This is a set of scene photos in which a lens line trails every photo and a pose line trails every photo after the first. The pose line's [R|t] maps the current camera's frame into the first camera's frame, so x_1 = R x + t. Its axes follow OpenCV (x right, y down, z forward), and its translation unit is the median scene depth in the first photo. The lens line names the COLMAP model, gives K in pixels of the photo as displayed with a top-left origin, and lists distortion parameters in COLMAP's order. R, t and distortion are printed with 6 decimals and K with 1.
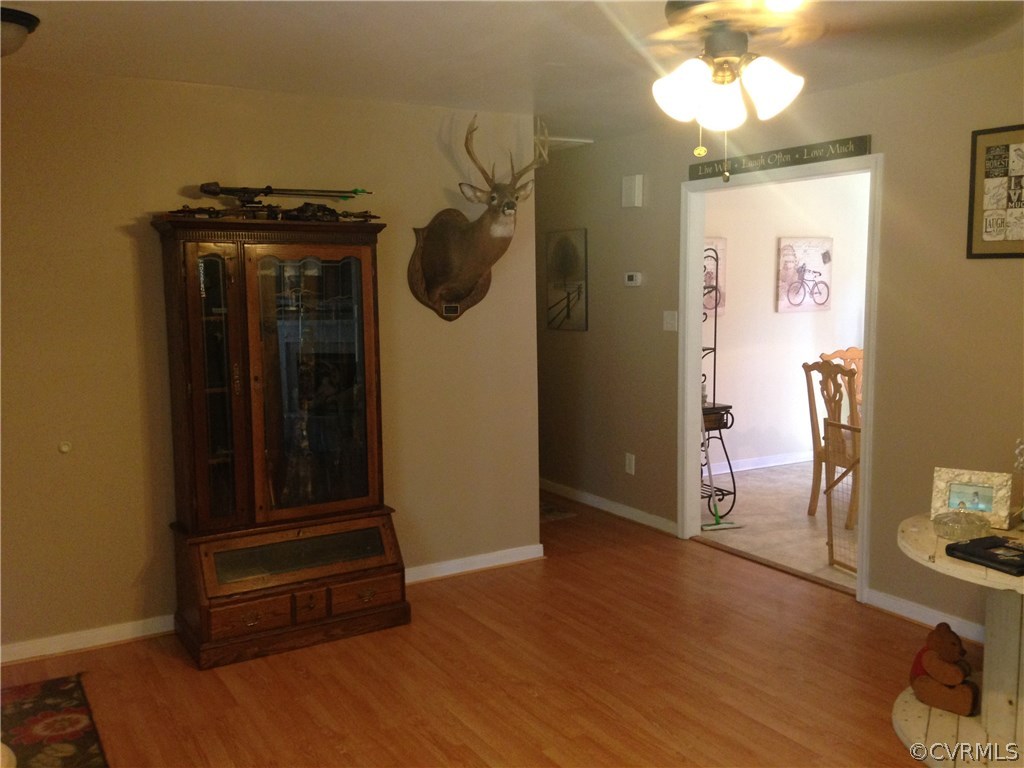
lens RADIAL K [[909.3, 0, 512.0], [0, 909.3, 384.0], [0, 0, 1]] dist [0.117882, -0.178151]
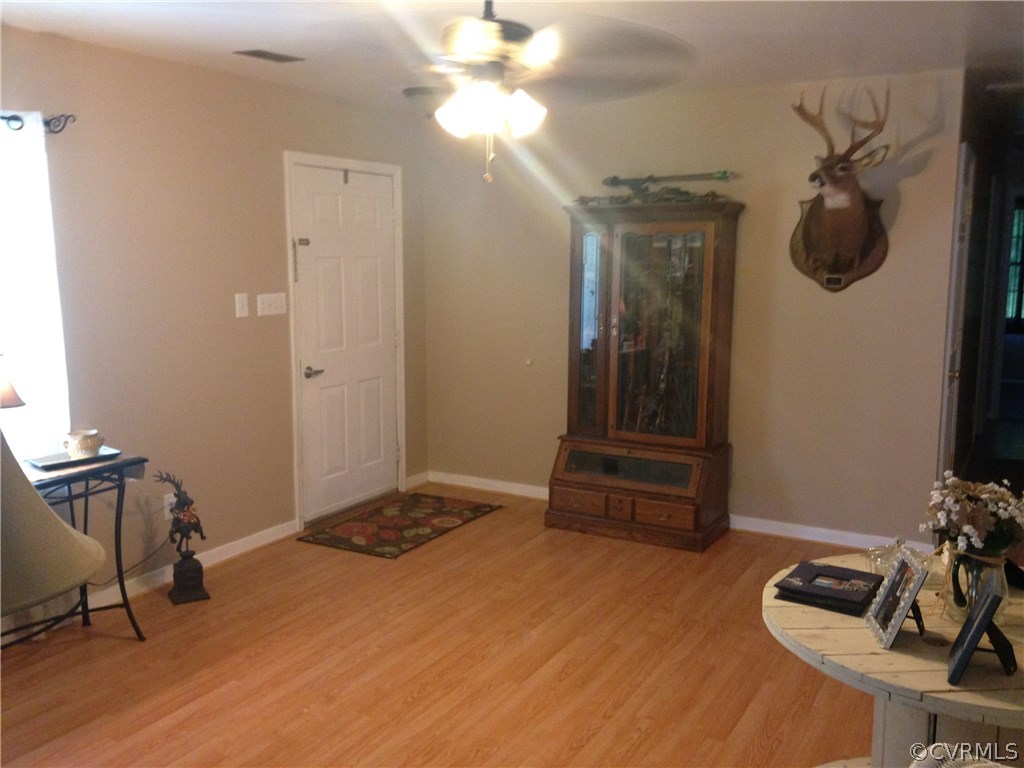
lens RADIAL K [[909.3, 0, 512.0], [0, 909.3, 384.0], [0, 0, 1]] dist [0.117882, -0.178151]
pose [[0.499460, 0.137173, -0.855408, 0.757151], [-0.105894, 0.989648, 0.096869, -0.035503], [0.859841, 0.042201, 0.508815, 0.217093]]
